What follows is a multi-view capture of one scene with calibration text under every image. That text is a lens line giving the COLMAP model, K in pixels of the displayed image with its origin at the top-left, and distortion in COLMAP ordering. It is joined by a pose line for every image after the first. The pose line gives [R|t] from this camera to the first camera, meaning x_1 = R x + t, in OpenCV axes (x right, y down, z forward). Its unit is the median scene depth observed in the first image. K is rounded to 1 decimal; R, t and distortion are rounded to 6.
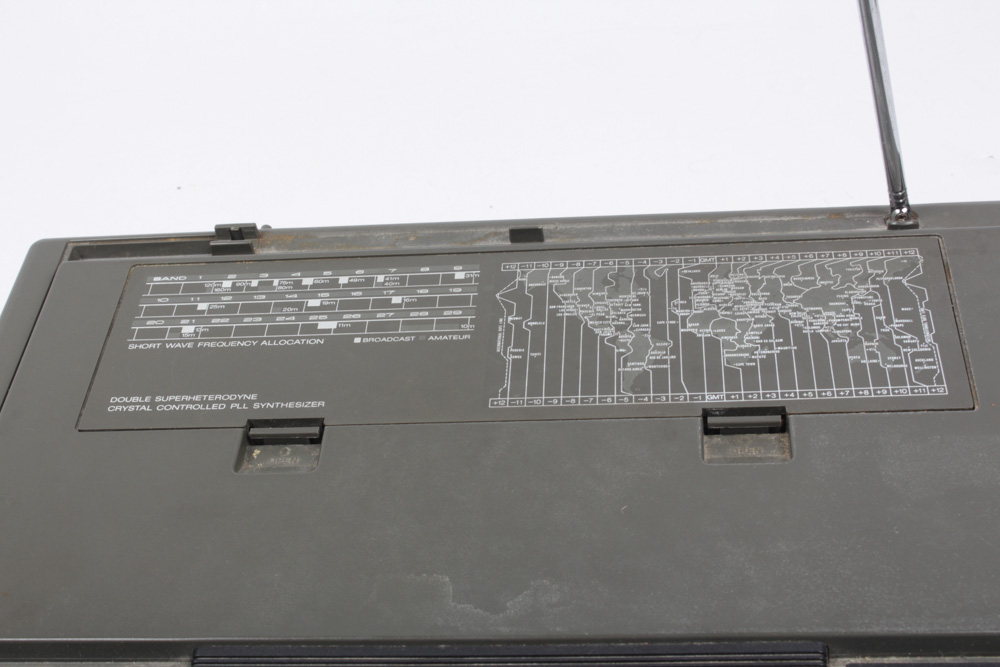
lens RADIAL K [[1558.0, 0, 500.0], [0, 1558.0, 333.5], [0, 0, 1]] dist [-0.040997, 0.018181]
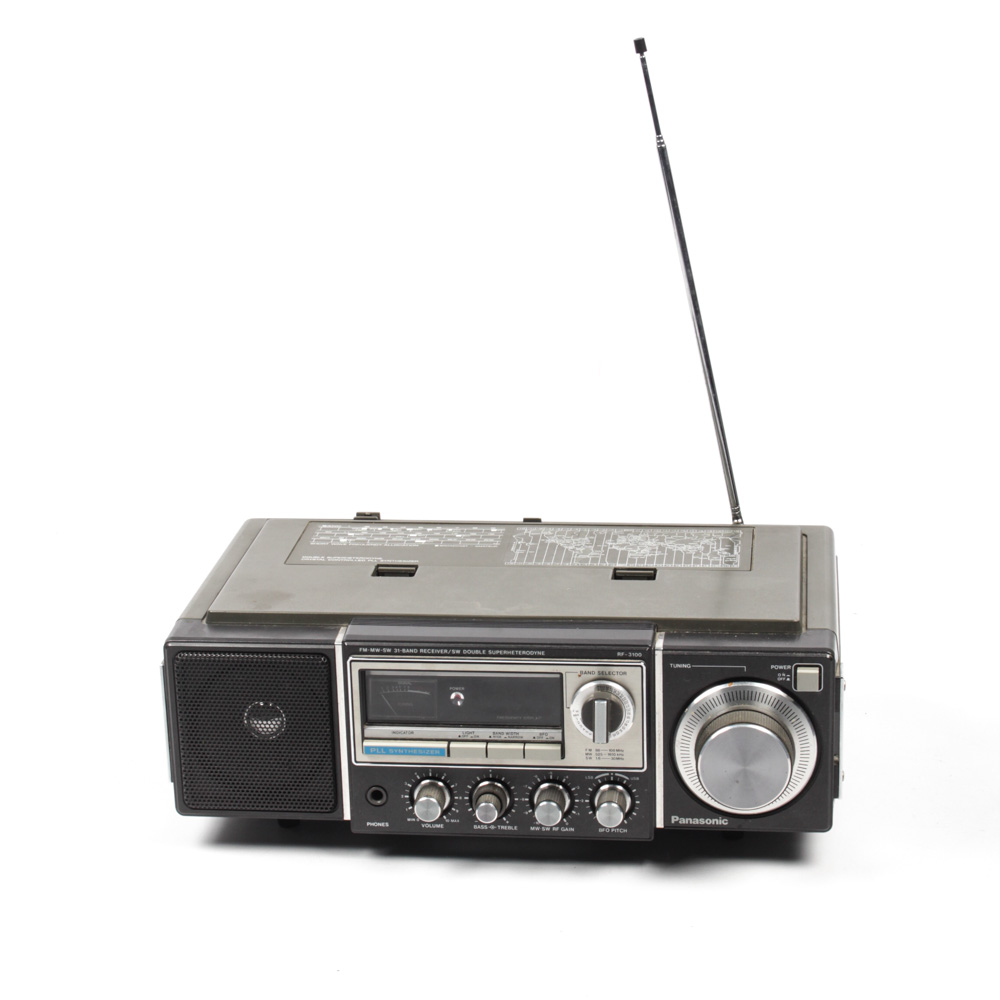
lens RADIAL K [[2422.1, 0, 500.0], [0, 2422.1, 500.0], [0, 0, 1]] dist [-0.051471, -0.289428]
pose [[0.995135, 0.093715, -0.030402, 0.067159], [-0.097719, 0.899520, -0.425810, 1.190216], [-0.012558, 0.426709, 0.904302, -1.653713]]
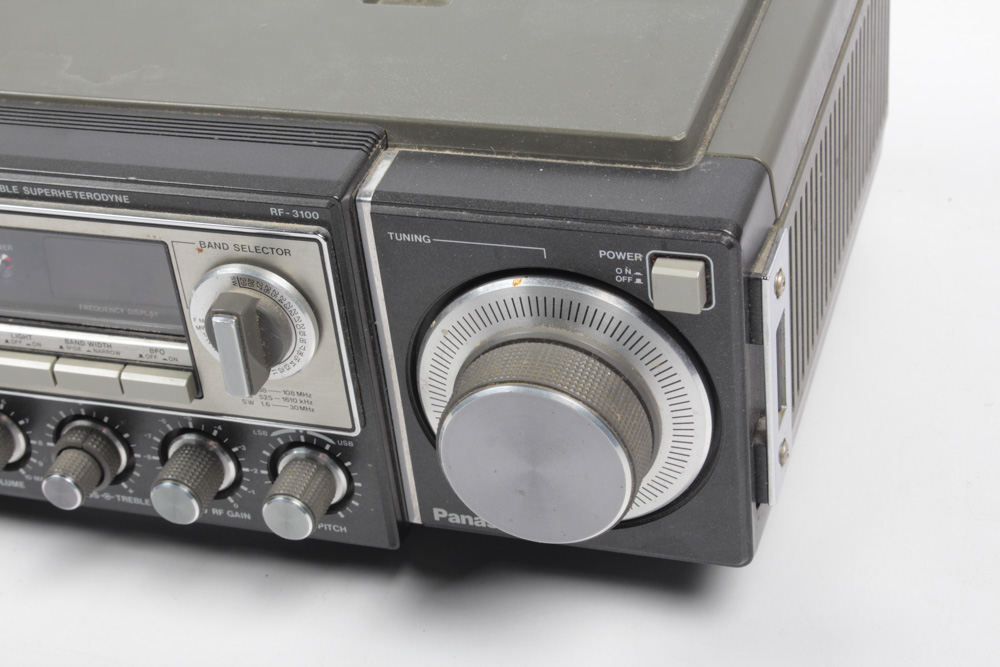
lens RADIAL K [[2016.8, 0, 500.0], [0, 2016.8, 333.5], [0, 0, 1]] dist [-0.037757, -0.042840]
pose [[0.971540, 0.146993, -0.185750, 0.434110], [-0.165826, 0.982021, -0.090207, 0.347526], [0.169150, 0.118442, 0.978448, -0.176651]]
